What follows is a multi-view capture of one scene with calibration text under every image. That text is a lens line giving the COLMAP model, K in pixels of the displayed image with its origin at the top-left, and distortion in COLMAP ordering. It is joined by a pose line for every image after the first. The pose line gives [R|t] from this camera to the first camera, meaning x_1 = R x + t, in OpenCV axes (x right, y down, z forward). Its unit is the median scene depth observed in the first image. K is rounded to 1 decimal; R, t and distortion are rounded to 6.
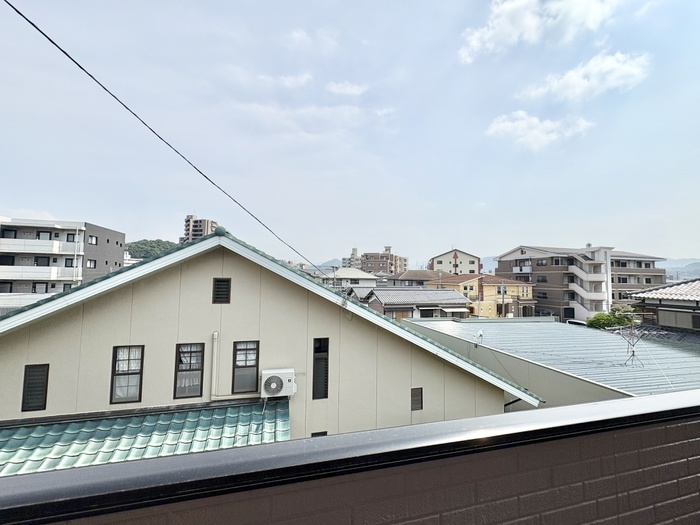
lens RADIAL K [[278.9, 0, 352.7], [0, 278.9, 259.7], [0, 0, 1]] dist [-0.001554, -0.000133]
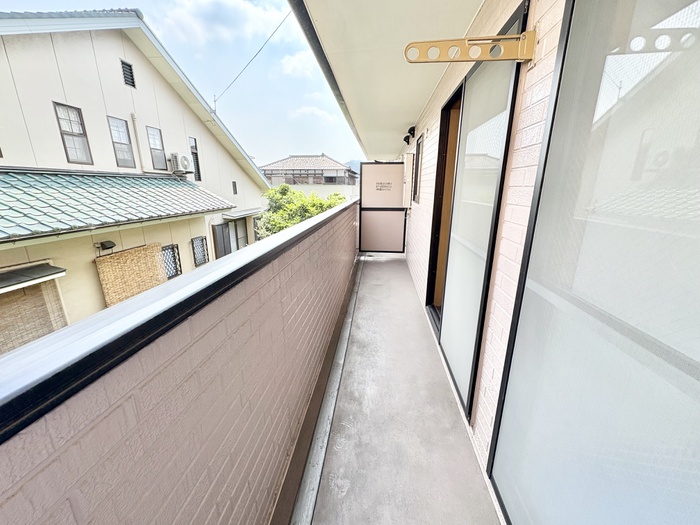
lens RADIAL K [[279.3, 0, 350.0], [0, 279.3, 262.5], [0, 0, 1]] dist [-0.000462, 0.000097]
pose [[0.349051, -0.258198, 0.900832, -0.269058], [-0.060924, 0.953007, 0.296759, 0.087818], [-0.935121, -0.158466, 0.316917, -0.063035]]
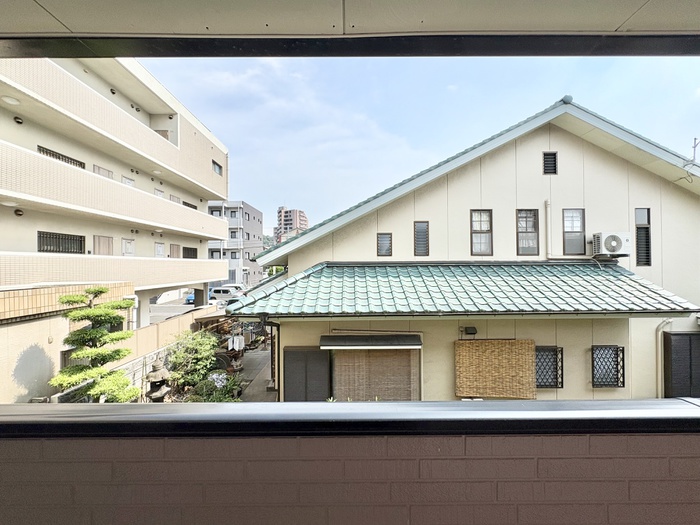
lens RADIAL K [[279.3, 0, 350.0], [0, 279.3, 262.5], [0, 0, 1]] dist [-0.000462, 0.000097]
pose [[0.967367, -0.025083, -0.252133, -0.189248], [0.037999, 0.998196, 0.046490, 0.082783], [0.250512, -0.054553, 0.966575, -0.056696]]
